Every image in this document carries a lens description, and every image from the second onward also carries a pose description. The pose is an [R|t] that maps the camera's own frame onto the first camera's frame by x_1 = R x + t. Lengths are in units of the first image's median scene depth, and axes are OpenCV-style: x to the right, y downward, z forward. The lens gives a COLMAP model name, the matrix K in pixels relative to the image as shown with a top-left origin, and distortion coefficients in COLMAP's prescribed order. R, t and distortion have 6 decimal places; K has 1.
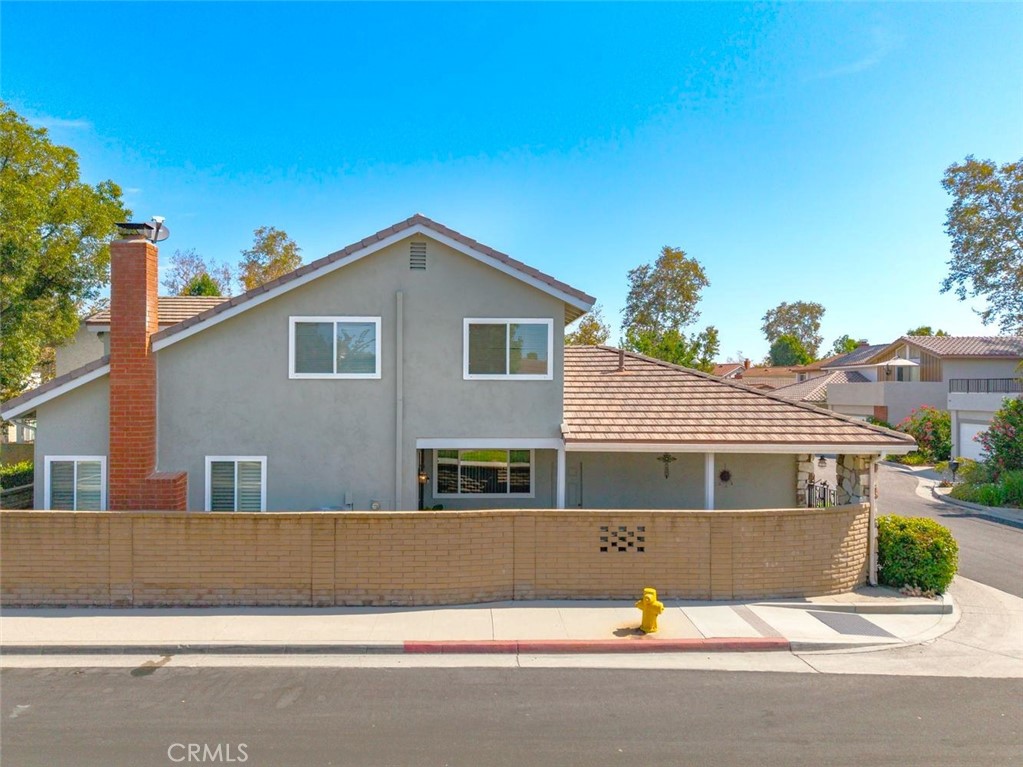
lens RADIAL K [[728.9, 0, 476.2], [0, 728.9, 383.6], [0, 0, 1]] dist [0.024073, 0.000099]
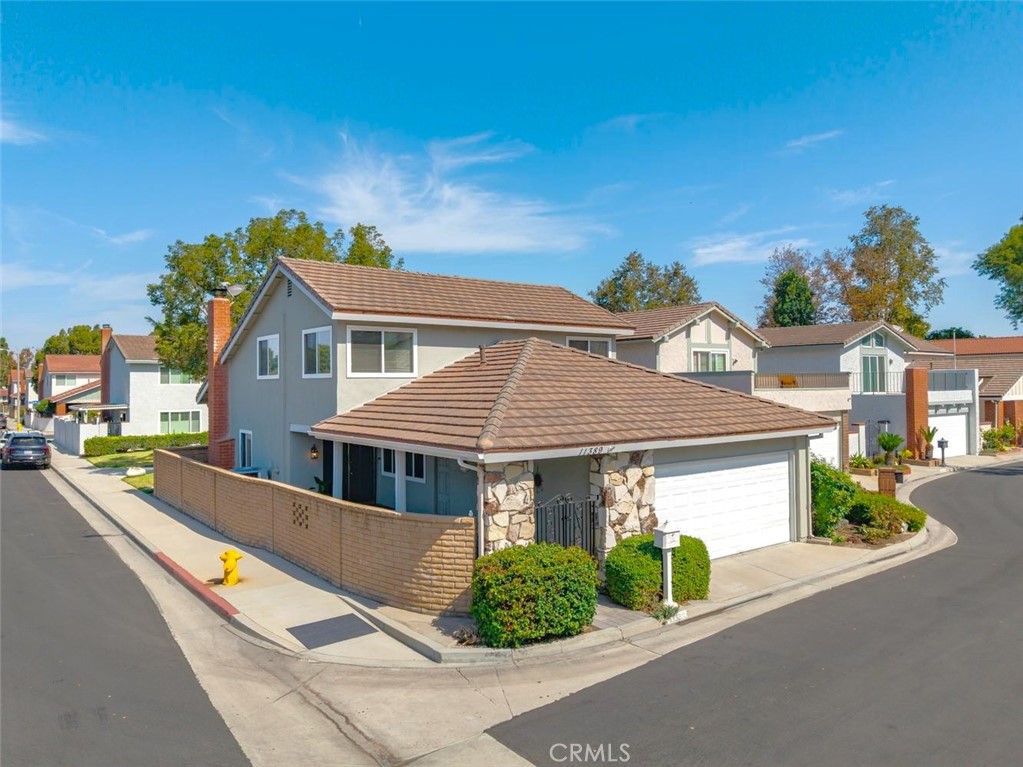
lens RADIAL K [[709.2, 0, 522.1], [0, 709.2, 381.7], [0, 0, 1]] dist [0.007309, -0.002812]
pose [[0.600603, -0.015219, -0.799403, 1.272449], [0.012390, 0.999876, -0.009727, 0.018103], [0.799451, -0.004063, 0.600717, 0.595595]]
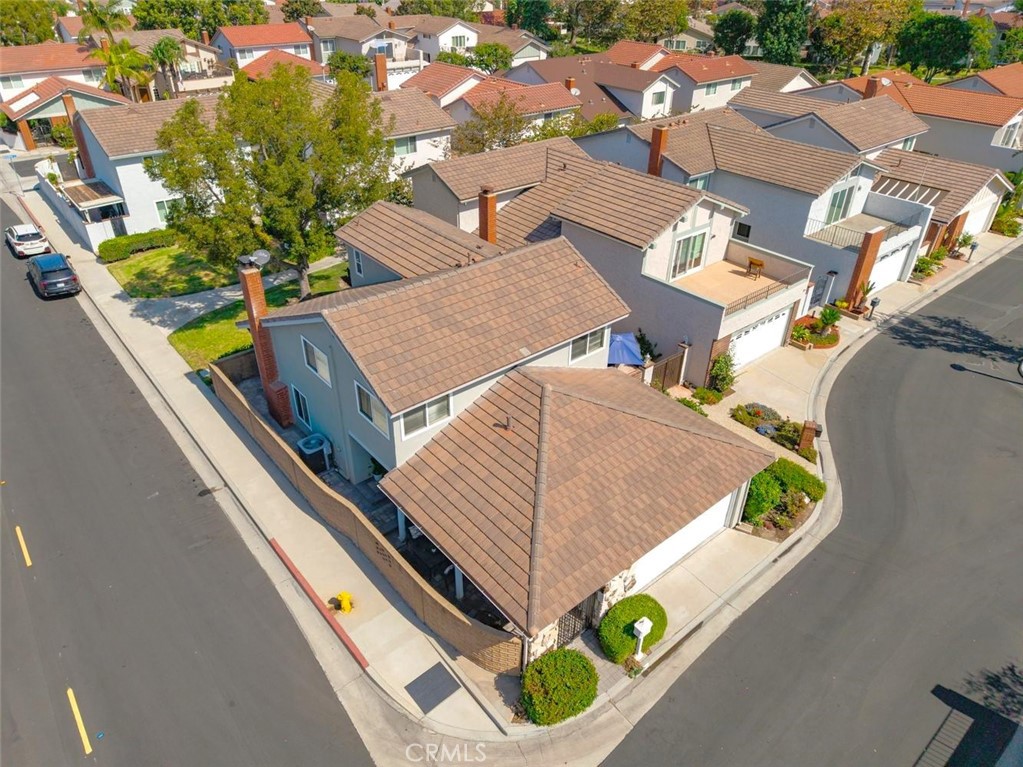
lens RADIAL K [[672.8, 0, 507.3], [0, 672.8, 373.9], [0, 0, 1]] dist [0.007139, 0.001669]
pose [[0.631372, 0.429544, -0.645648, 1.133570], [-0.010983, 0.837448, 0.546407, -0.913040], [0.775402, -0.337895, 0.533459, 0.541194]]
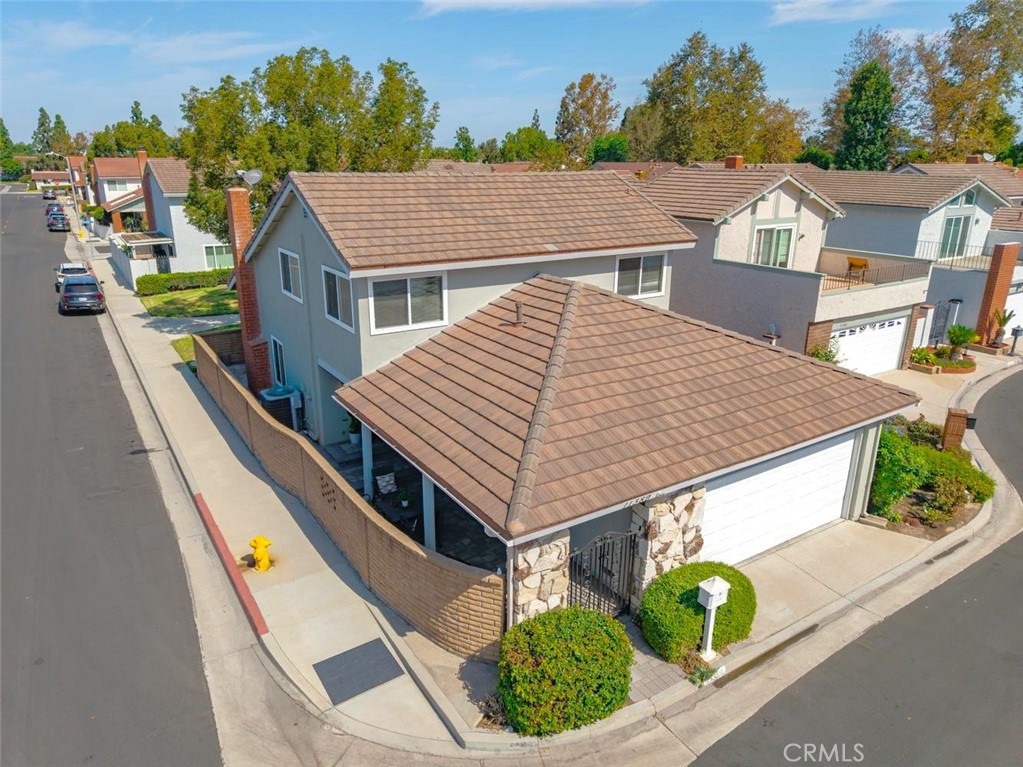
lens RADIAL K [[672.3, 0, 511.5], [0, 672.3, 383.5], [0, 0, 1]] dist [-0.000302, 0.004055]
pose [[0.535690, 0.269870, -0.800129, 1.096727], [-0.004934, 0.948539, 0.316622, -0.264121], [0.844400, -0.165663, 0.509454, 0.724952]]
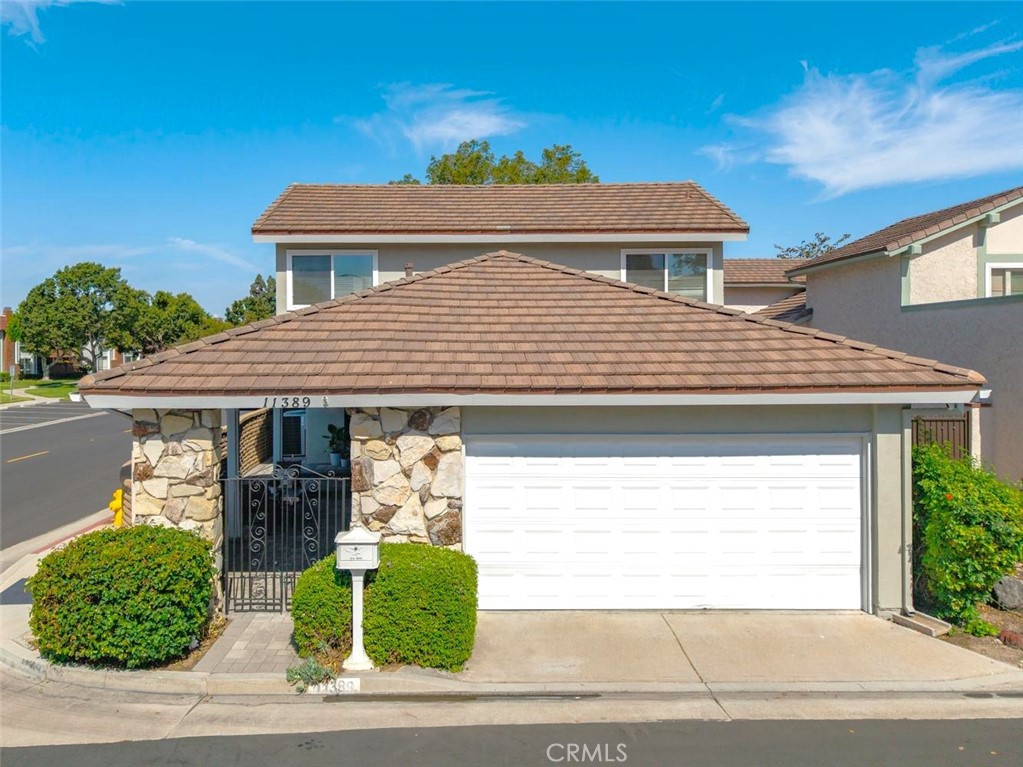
lens RADIAL K [[744.9, 0, 465.3], [0, 744.9, 359.6], [0, 0, 1]] dist [0.008007, -0.000060]
pose [[-0.008196, 0.012650, -0.999886, 1.228076], [0.005271, 0.999907, 0.012607, 0.055277], [0.999953, -0.005167, -0.008262, 1.356497]]
